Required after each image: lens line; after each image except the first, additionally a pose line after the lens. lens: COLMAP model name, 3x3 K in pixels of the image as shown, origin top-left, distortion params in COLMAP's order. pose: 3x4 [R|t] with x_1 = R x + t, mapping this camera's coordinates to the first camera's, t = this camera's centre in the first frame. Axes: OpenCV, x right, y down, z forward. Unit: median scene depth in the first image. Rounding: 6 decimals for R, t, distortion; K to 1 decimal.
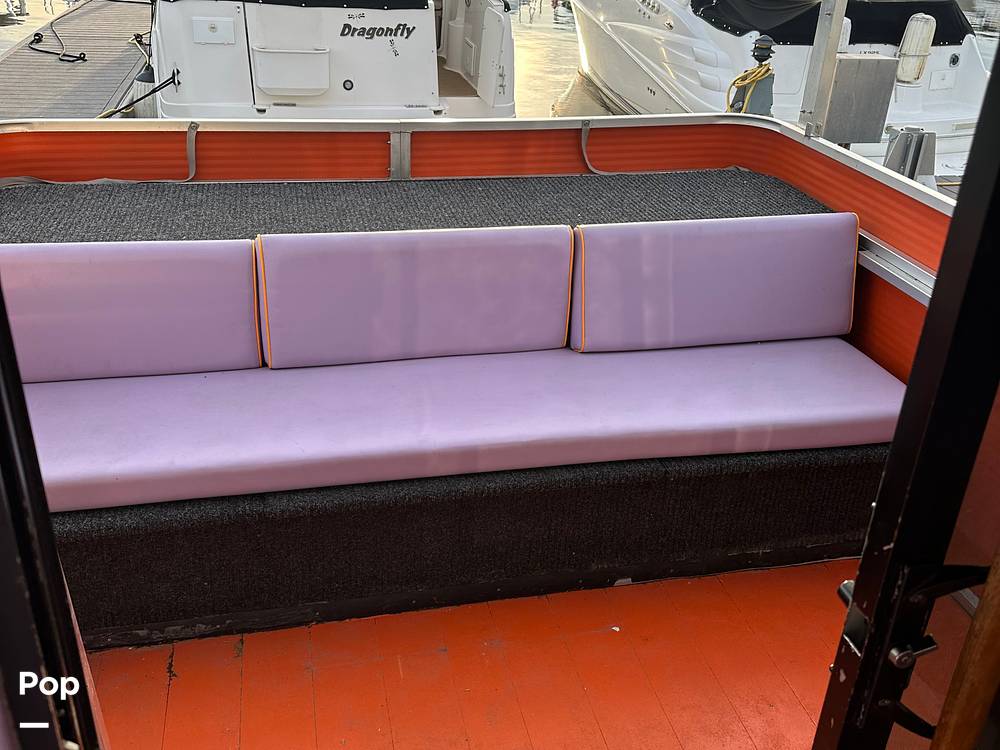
lens RADIAL K [[947.3, 0, 500.0], [0, 947.3, 375.0], [0, 0, 1]] dist [-0.059010, -0.002353]
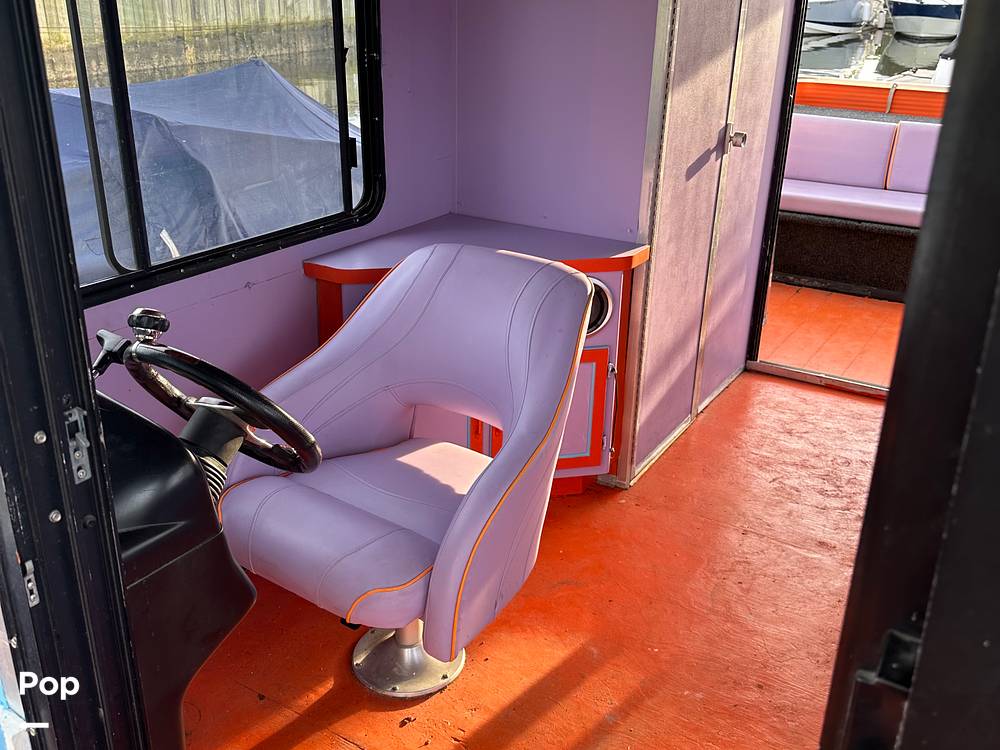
lens RADIAL K [[935.1, 0, 498.4], [0, 935.1, 356.6], [0, 0, 1]] dist [0.091256, -0.006361]
pose [[0.713137, 0.239709, -0.658768, 0.675989], [-0.307024, 0.951600, 0.013900, 0.631782], [0.630216, 0.192345, 0.752218, -1.162868]]
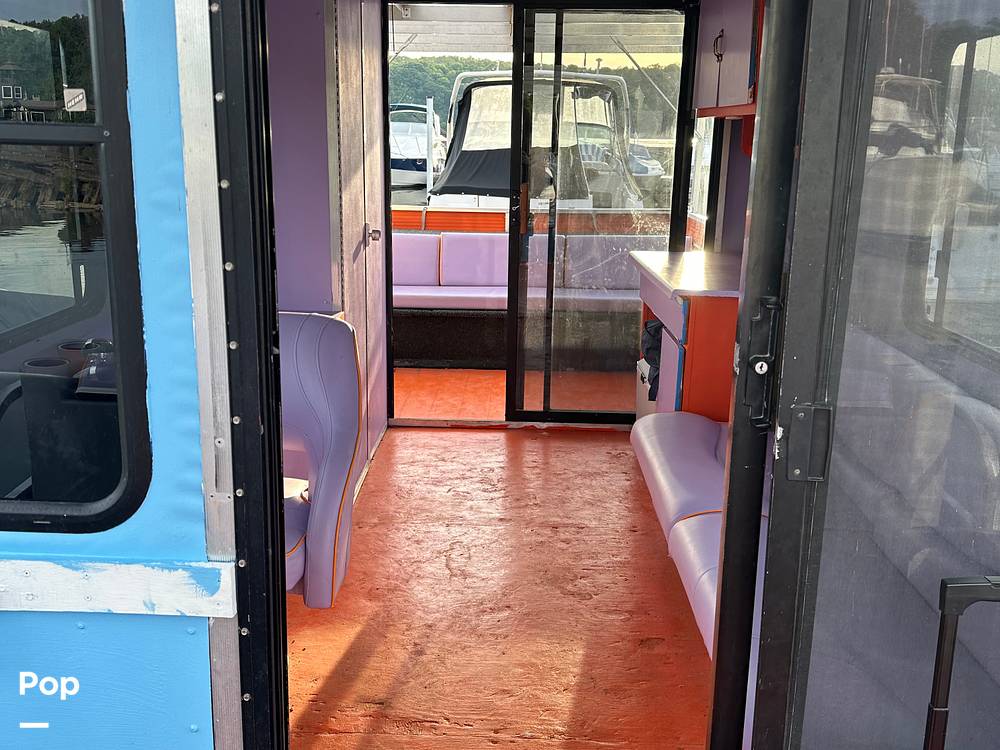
lens RADIAL K [[935.1, 0, 498.4], [0, 935.1, 356.6], [0, 0, 1]] dist [0.091256, -0.006361]
pose [[0.969972, 0.035216, -0.240655, 0.600178], [-0.093223, 0.967726, -0.234128, 0.855448], [0.224643, 0.249532, 0.941950, -1.521329]]
